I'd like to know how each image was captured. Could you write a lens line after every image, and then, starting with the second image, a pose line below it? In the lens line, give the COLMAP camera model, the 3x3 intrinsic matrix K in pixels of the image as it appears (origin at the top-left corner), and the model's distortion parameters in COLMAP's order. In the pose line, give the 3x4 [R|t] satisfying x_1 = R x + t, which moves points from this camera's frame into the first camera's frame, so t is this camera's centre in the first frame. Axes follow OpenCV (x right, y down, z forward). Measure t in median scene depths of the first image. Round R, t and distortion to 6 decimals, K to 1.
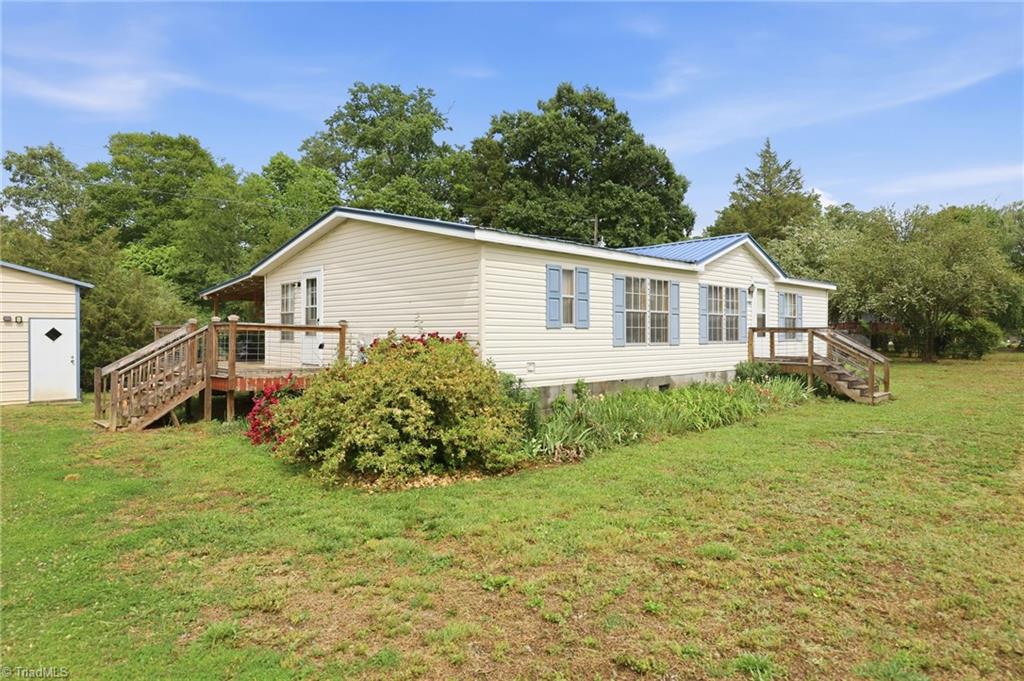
lens RADIAL K [[613.5, 0, 510.2], [0, 613.5, 325.0], [0, 0, 1]] dist [0.005743, 0.000151]
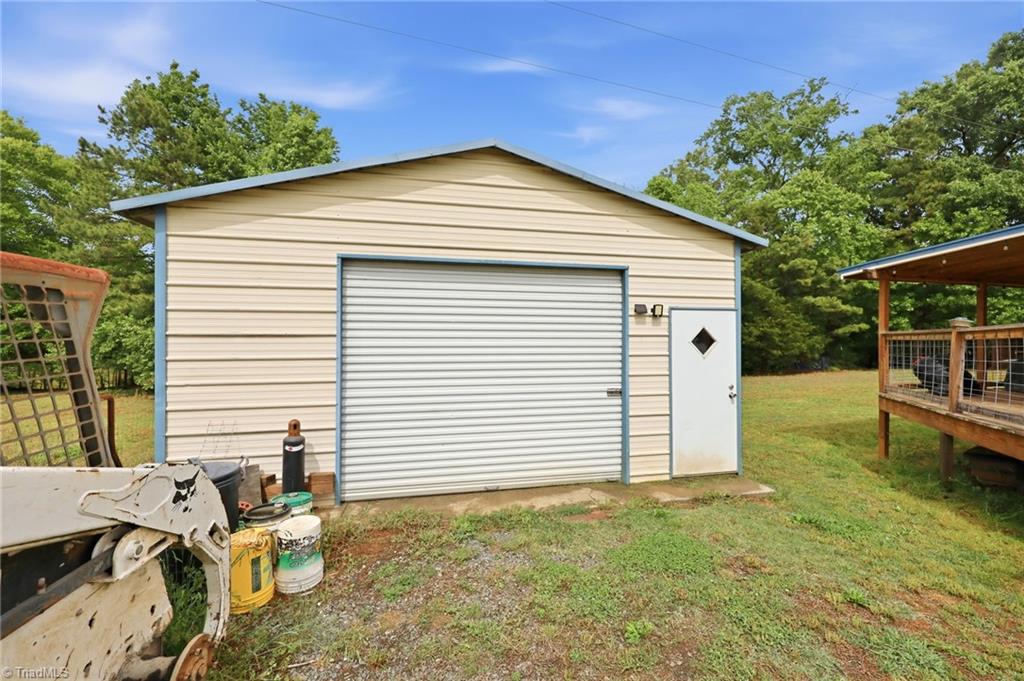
lens RADIAL K [[420.0, 0, 495.4], [0, 420.0, 336.5], [0, 0, 1]] dist [0.001124, 0.000049]
pose [[0.863869, -0.005278, -0.503689, -0.814370], [0.004554, 0.999986, -0.002668, 0.013140], [0.503696, 0.000011, 0.863881, 0.706907]]
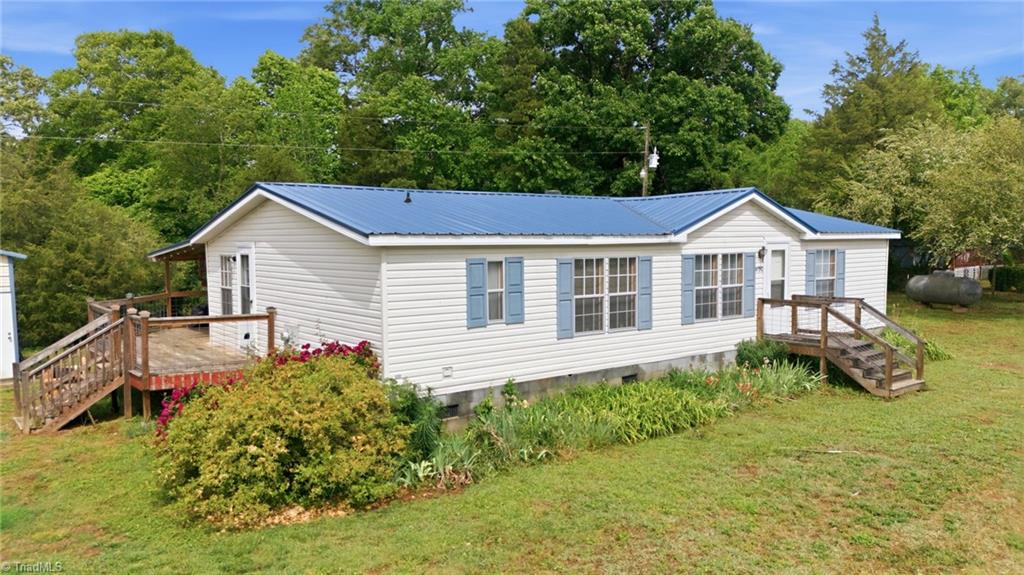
lens RADIAL K [[759.0, 0, 512.0], [0, 759.0, 287.5], [0, 0, 1]] dist [0.127865, -0.177871]
pose [[0.994502, -0.003263, -0.104664, 0.194699], [0.011208, 0.997089, 0.075414, -0.111767], [0.104113, -0.076173, 0.991644, -0.095947]]
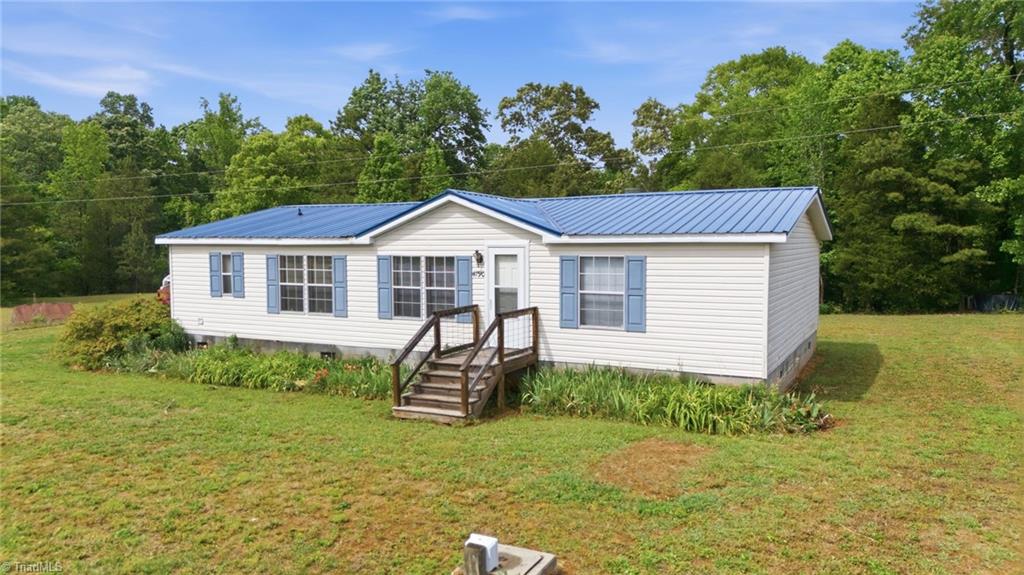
lens RADIAL K [[759.0, 0, 512.0], [0, 759.0, 287.5], [0, 0, 1]] dist [0.127865, -0.177871]
pose [[0.310667, 0.054330, -0.948965, 1.601254], [0.015243, 0.997952, 0.062125, -0.094011], [0.950396, -0.033765, 0.309203, 0.882419]]
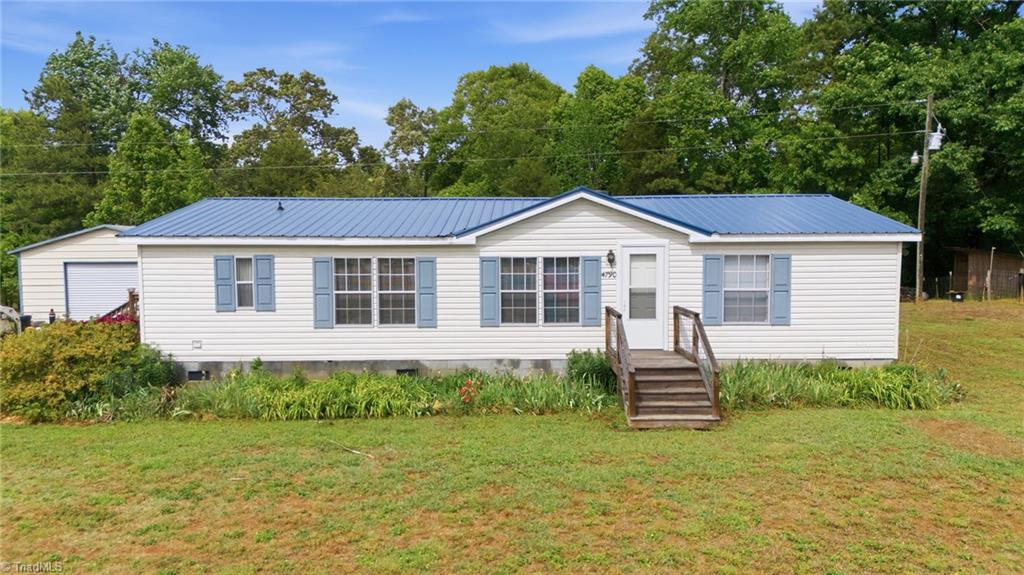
lens RADIAL K [[759.0, 0, 512.0], [0, 759.0, 287.5], [0, 0, 1]] dist [0.127865, -0.177871]
pose [[0.719139, 0.037692, -0.693843, 1.152923], [0.014023, 0.997537, 0.068725, -0.103596], [0.694725, -0.059153, 0.716839, 0.279211]]
